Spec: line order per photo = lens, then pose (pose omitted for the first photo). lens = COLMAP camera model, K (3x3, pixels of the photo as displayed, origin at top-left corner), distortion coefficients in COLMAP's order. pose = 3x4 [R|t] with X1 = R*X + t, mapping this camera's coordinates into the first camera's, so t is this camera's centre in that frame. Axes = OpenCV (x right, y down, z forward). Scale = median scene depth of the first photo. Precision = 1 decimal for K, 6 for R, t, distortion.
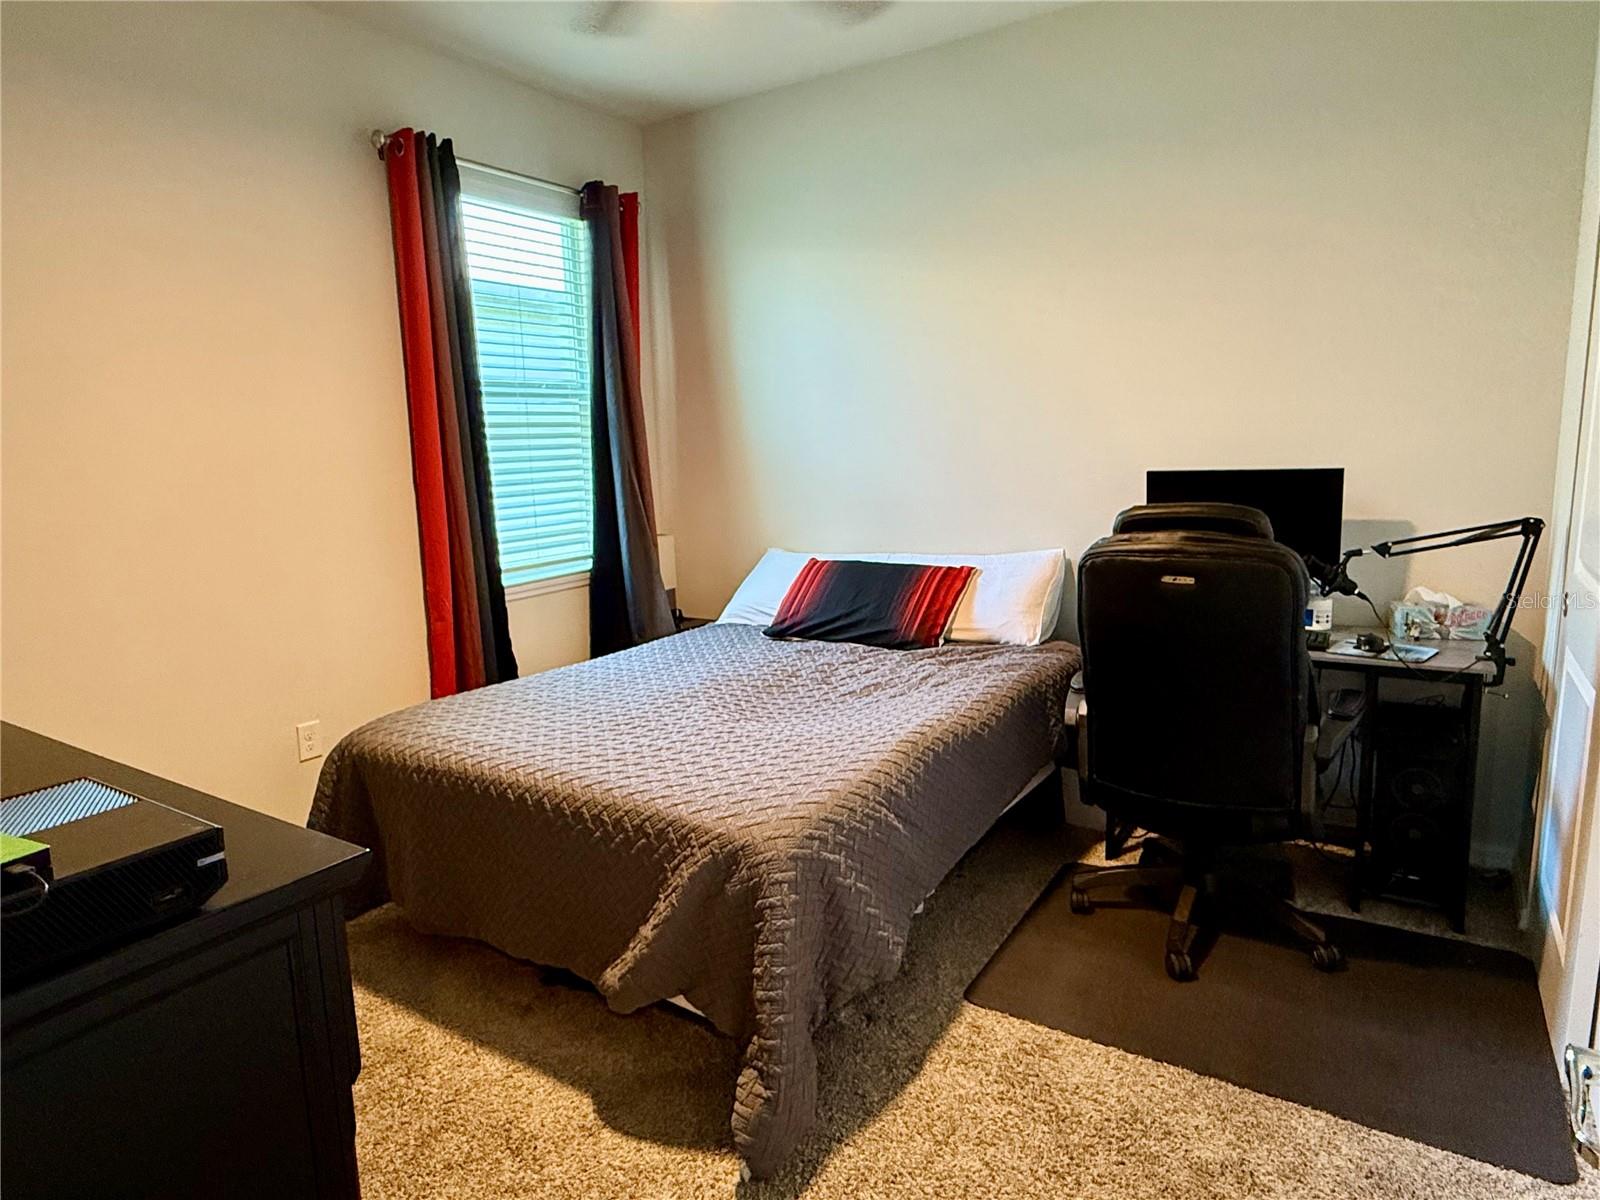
lens RADIAL K [[929.7, 0, 800.0], [0, 929.7, 600.0], [0, 0, 1]] dist [0.000716, 0.000055]
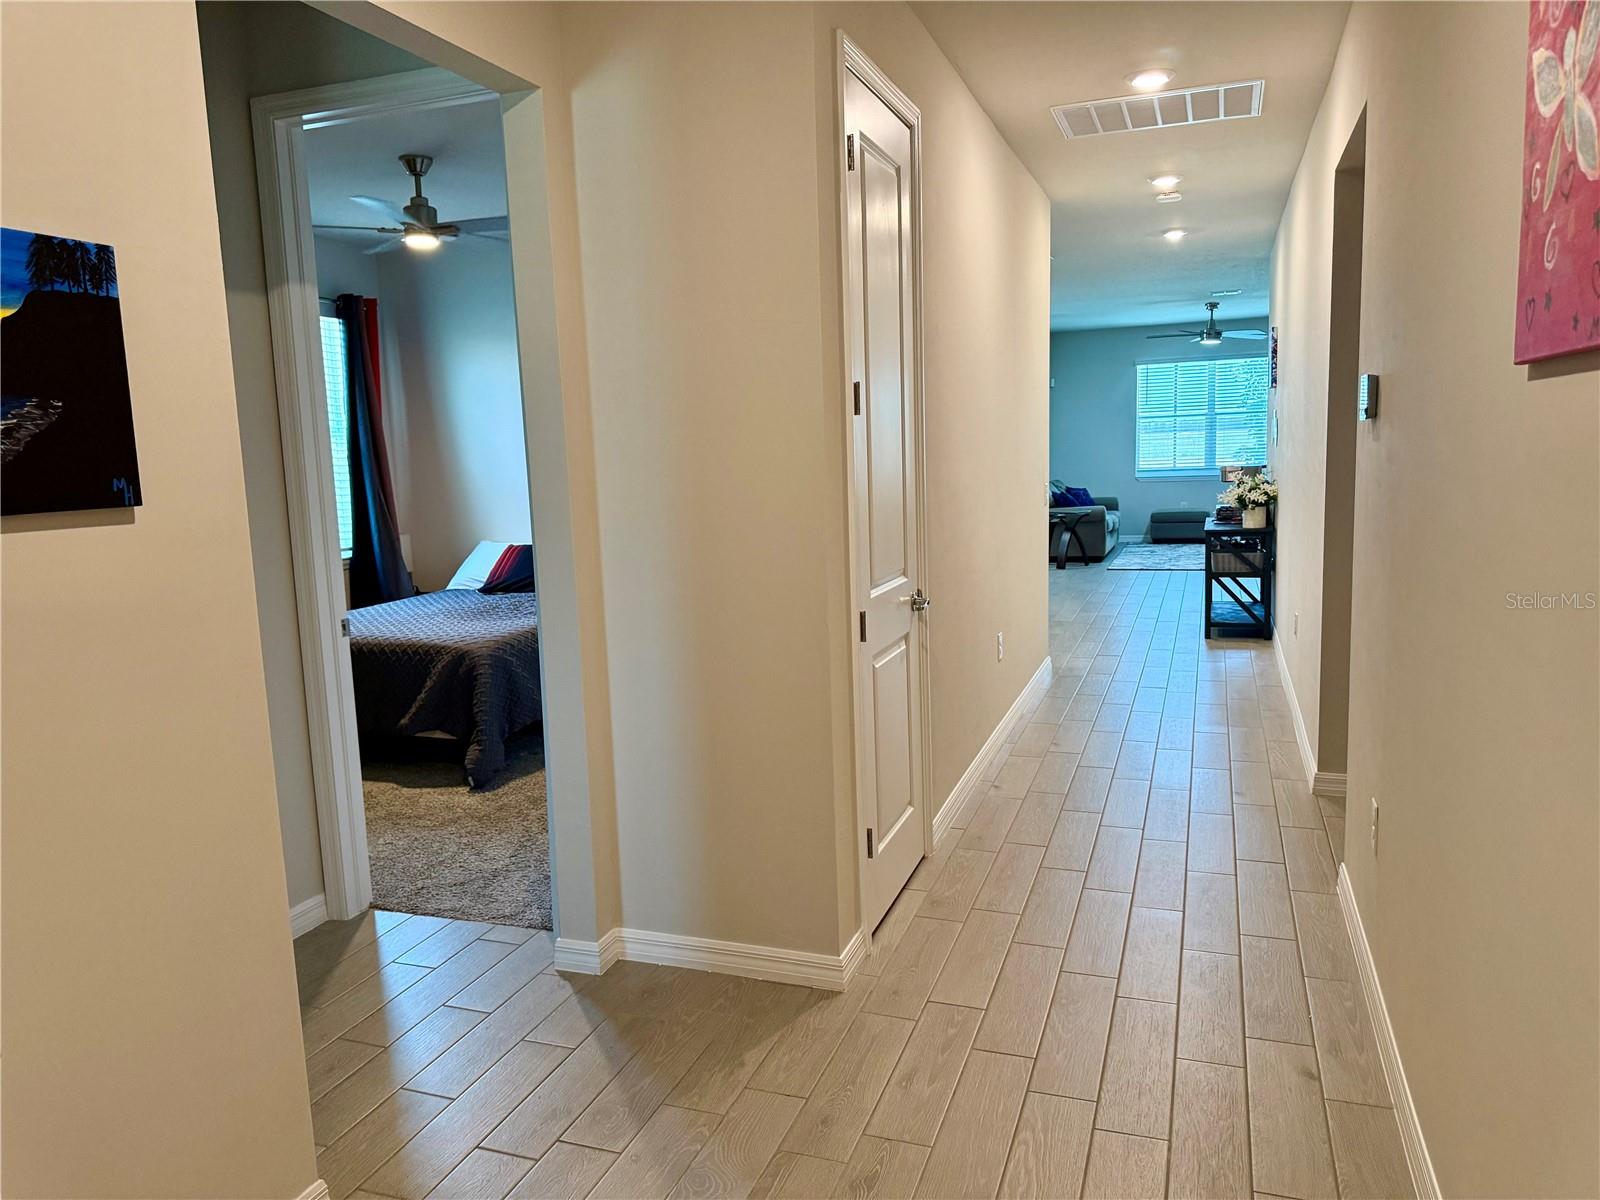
lens RADIAL K [[1116.2, 0, 800.0], [0, 1116.2, 600.0], [0, 0, 1]] dist [0.114887, -0.194150]
pose [[0.973126, -0.033695, 0.227796, 0.057030], [0.043663, 0.998290, -0.038861, 0.150564], [-0.226097, 0.047763, 0.972933, -0.981002]]
